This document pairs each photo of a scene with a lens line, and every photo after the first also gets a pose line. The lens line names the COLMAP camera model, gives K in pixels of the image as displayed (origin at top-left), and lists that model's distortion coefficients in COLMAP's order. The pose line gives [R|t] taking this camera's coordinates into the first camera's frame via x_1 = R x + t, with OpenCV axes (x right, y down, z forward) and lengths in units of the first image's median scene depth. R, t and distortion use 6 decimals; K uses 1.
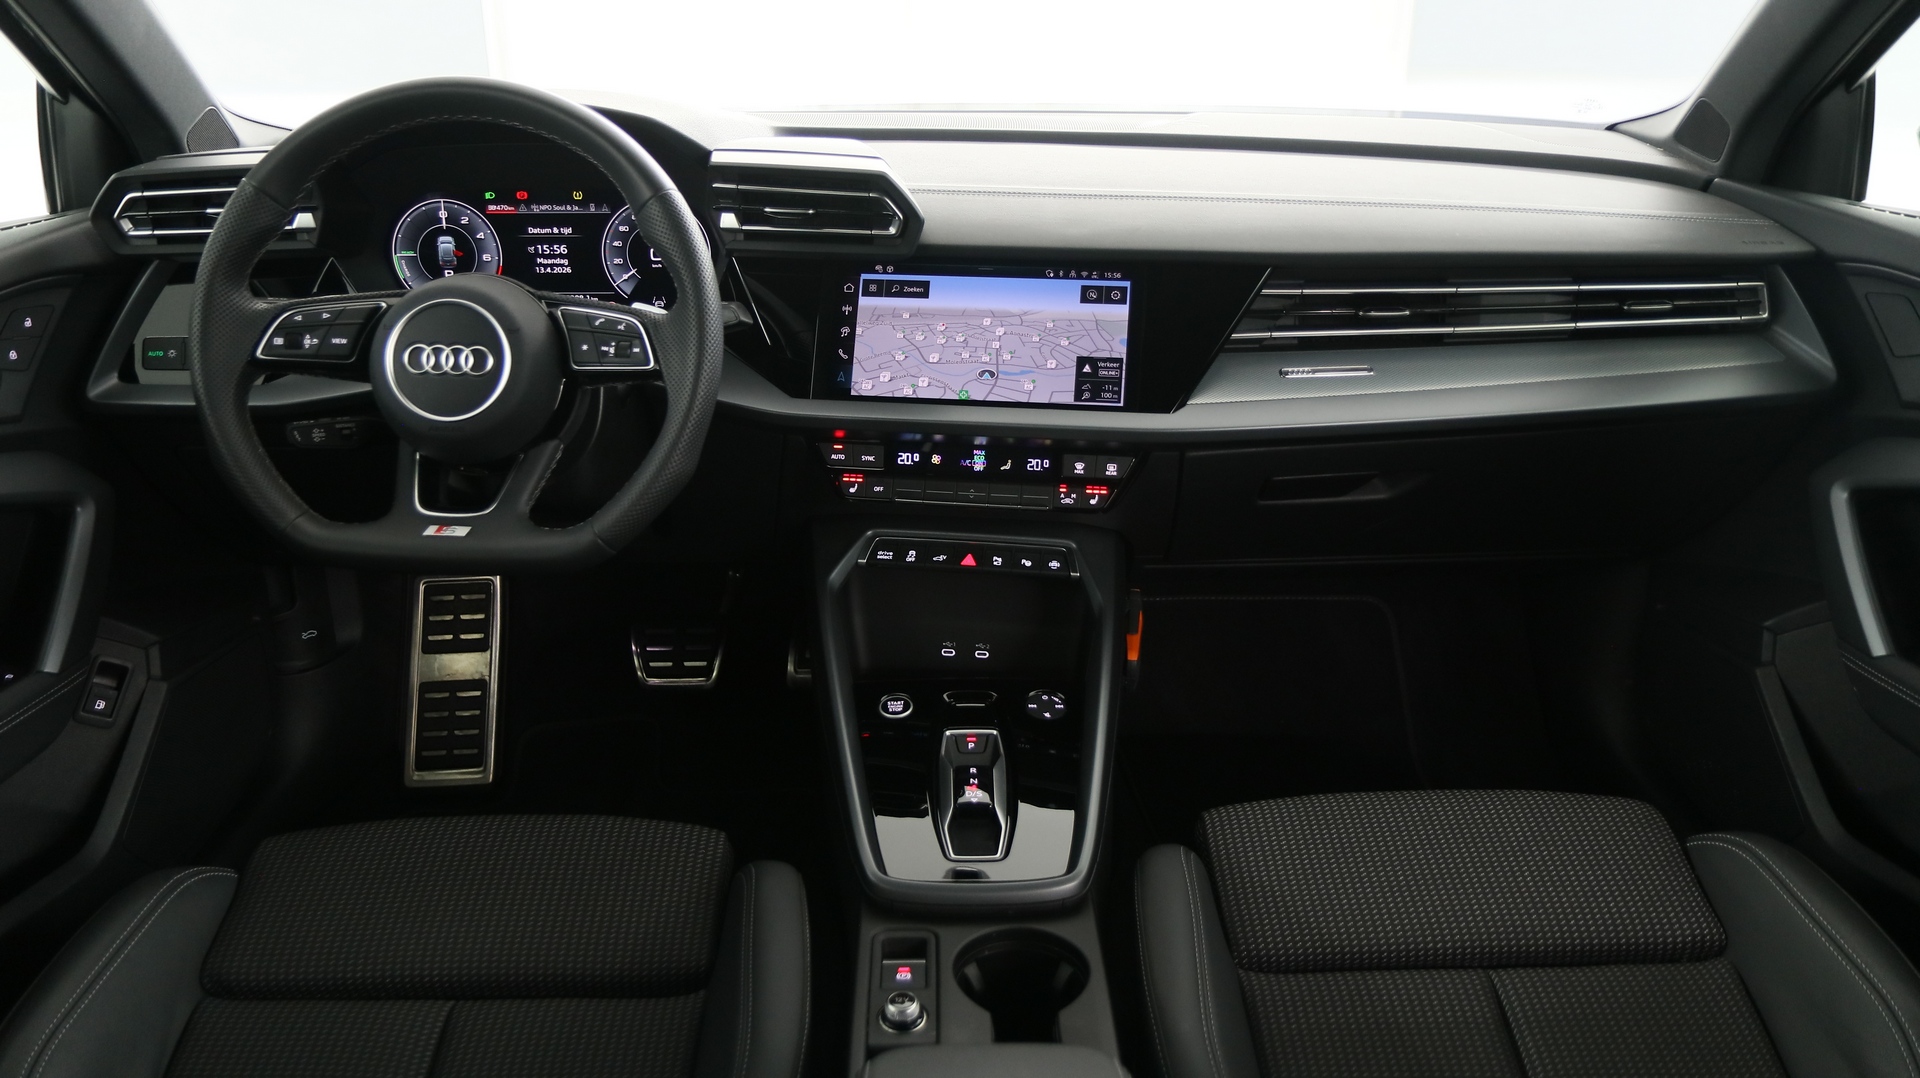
lens RADIAL K [[1451.3, 0, 942.9], [0, 1451.3, 542.6], [0, 0, 1]] dist [-0.011612, 0.000785]
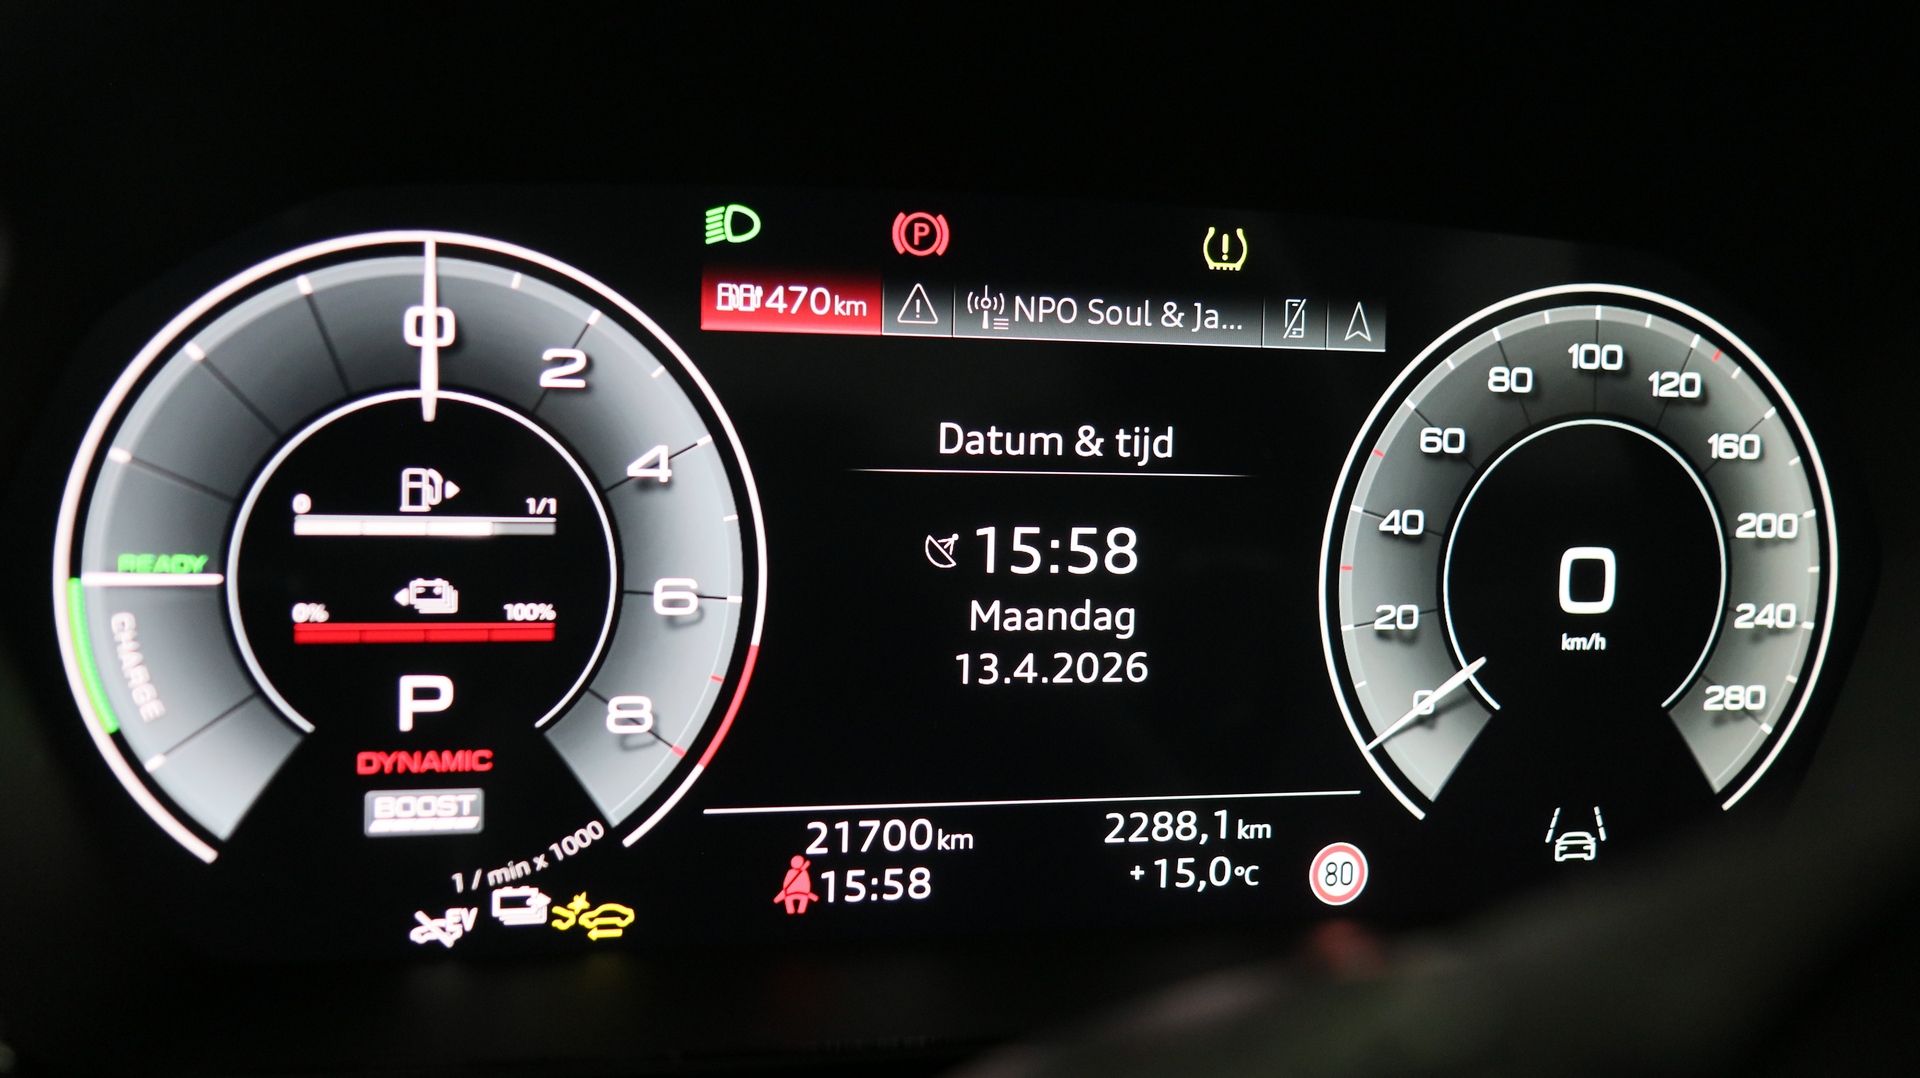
lens RADIAL K [[2312.2, 0, 960.0], [0, 2312.2, 539.0], [0, 0, 1]] dist [0.067401, -0.002600]
pose [[0.955756, 0.007574, 0.294065, -0.391151], [0.058534, 0.974781, -0.215350, -0.157520], [-0.288280, 0.223034, 0.931209, 0.810604]]
